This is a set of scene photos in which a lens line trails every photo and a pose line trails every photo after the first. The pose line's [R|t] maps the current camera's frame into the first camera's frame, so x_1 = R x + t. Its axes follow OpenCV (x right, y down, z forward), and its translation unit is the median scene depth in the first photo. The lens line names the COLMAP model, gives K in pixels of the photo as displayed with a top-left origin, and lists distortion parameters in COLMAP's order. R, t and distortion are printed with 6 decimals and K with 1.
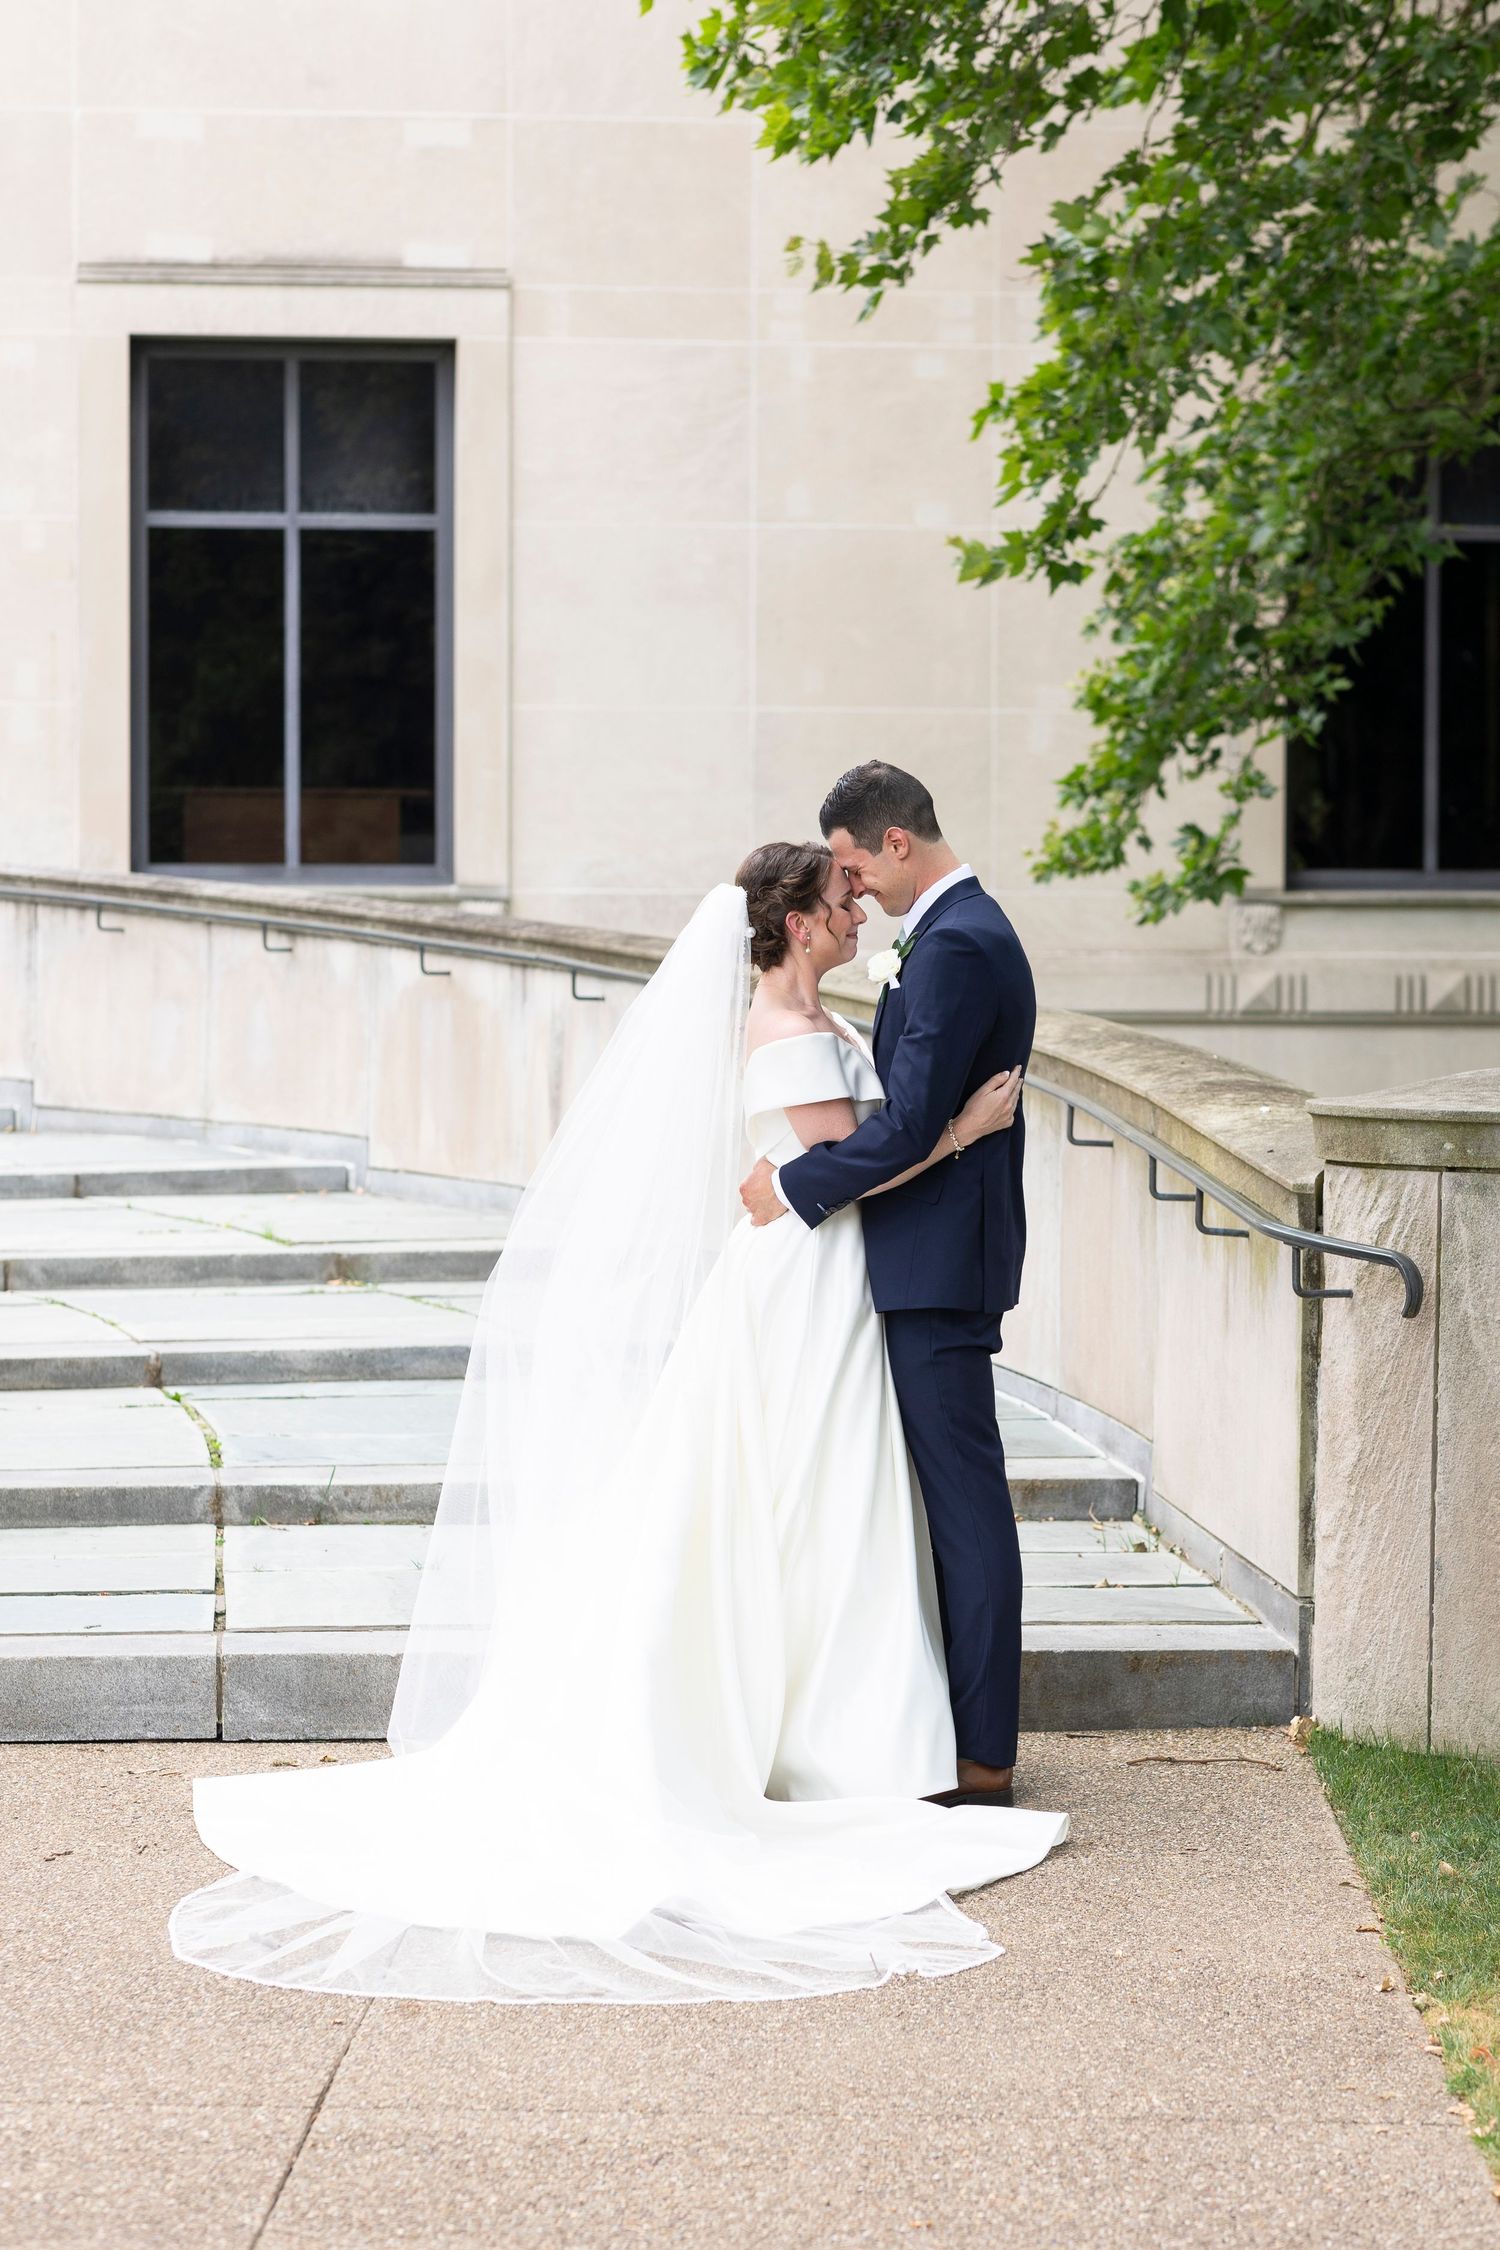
lens RADIAL K [[5327.0, 0, 750.0], [0, 5327.0, 1125.0], [0, 0, 1]] dist [0.055773, -0.853081]
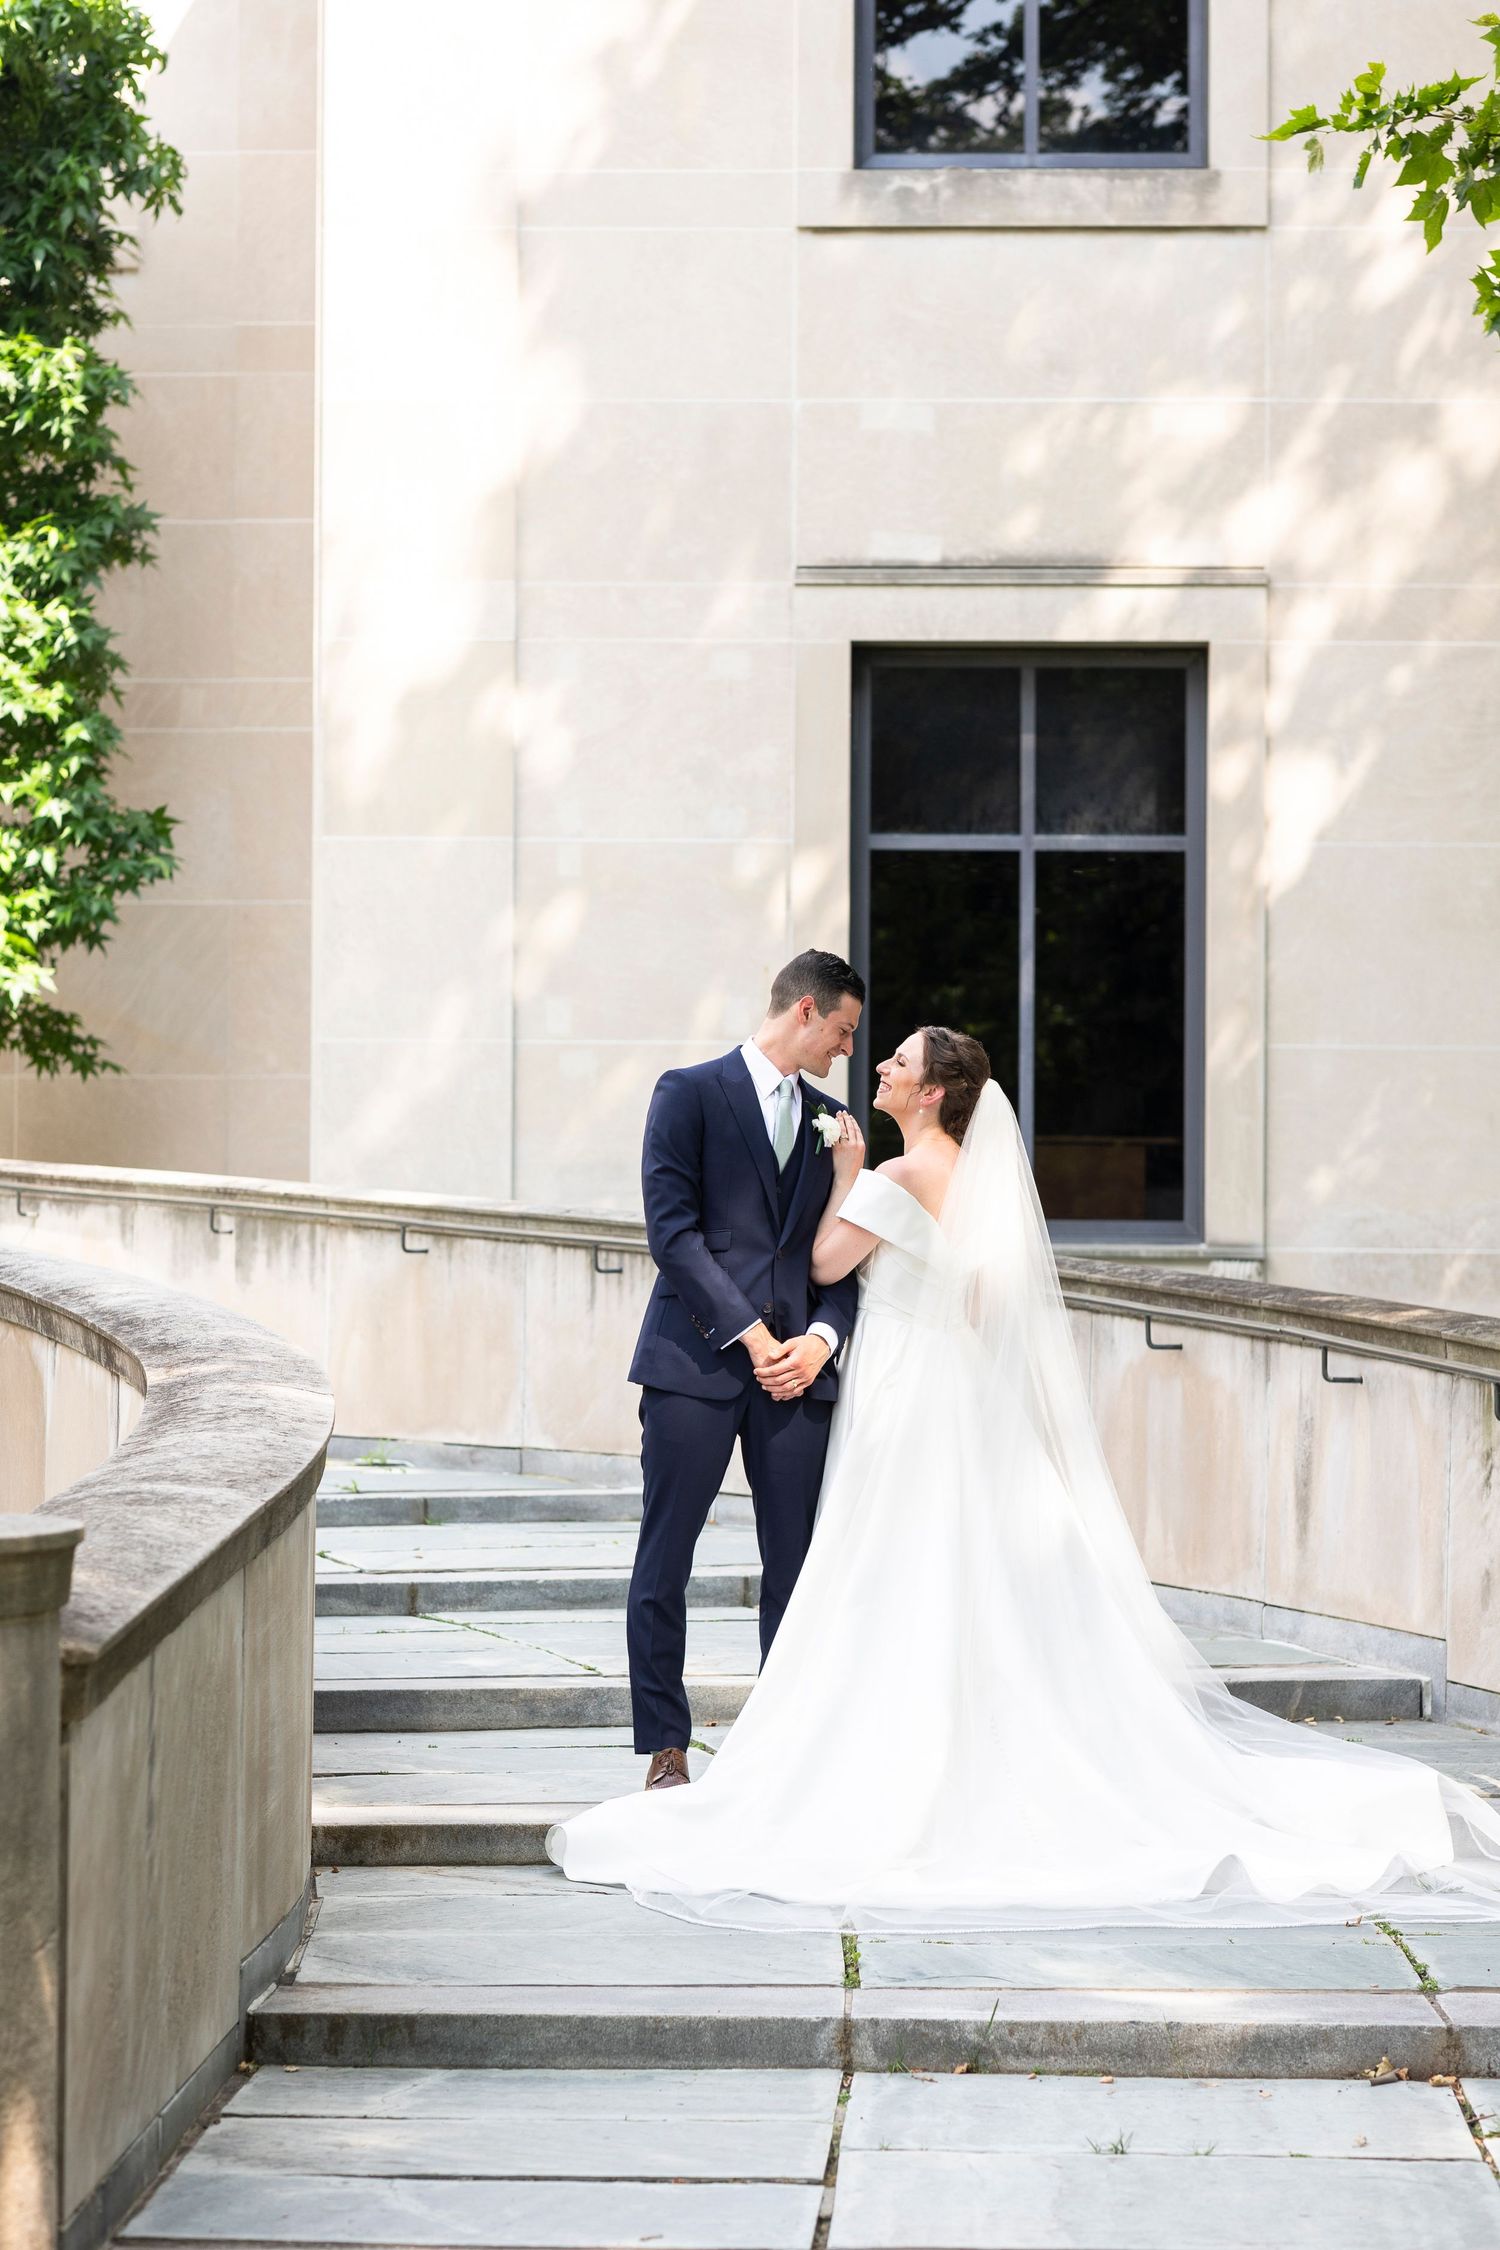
lens RADIAL K [[5327.0, 0, 750.0], [0, 5327.0, 1125.0], [0, 0, 1]] dist [0.055773, -0.853081]
pose [[0.989432, 0.001364, -0.144993, -0.001042], [-0.011000, 0.997780, -0.065680, -0.009060], [0.144581, 0.066581, 0.987250, 0.182197]]
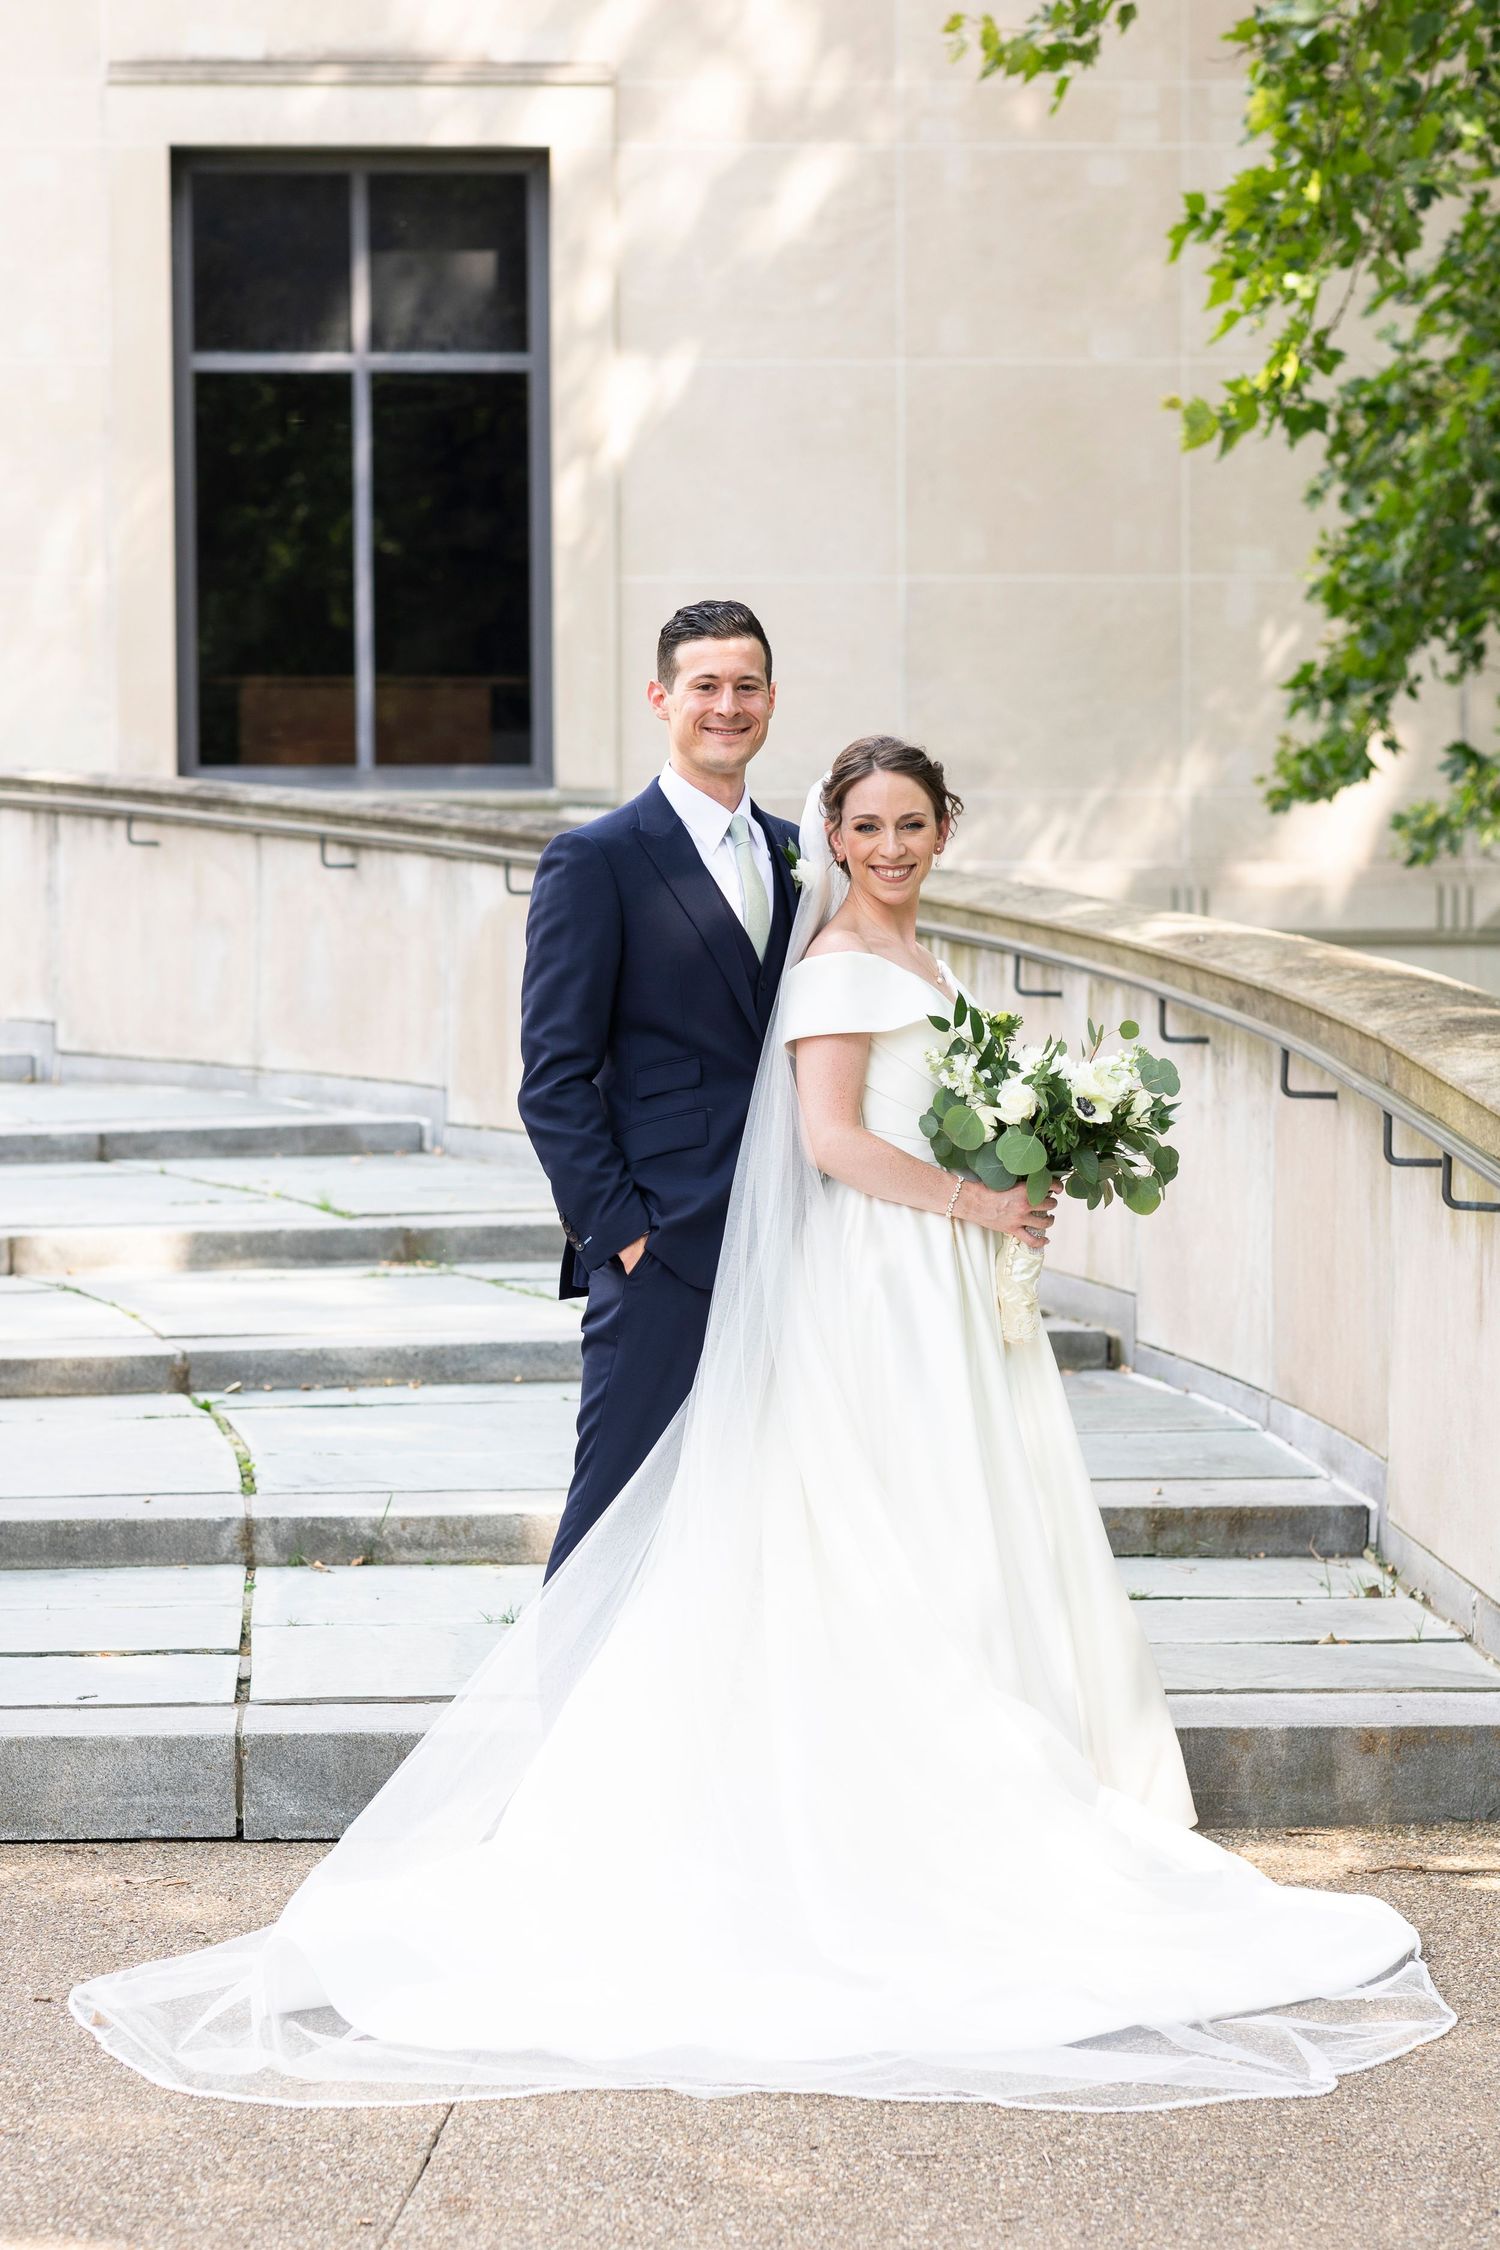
lens RADIAL K [[6061.9, 0, 660.1], [0, 6061.9, 1174.2], [0, 0, 1]] dist [0.066532, -0.423575]
pose [[0.999140, -0.005085, -0.041148, 0.002163], [0.005841, 0.999816, 0.018275, -0.001770], [0.041047, -0.018499, 0.998986, 0.055105]]
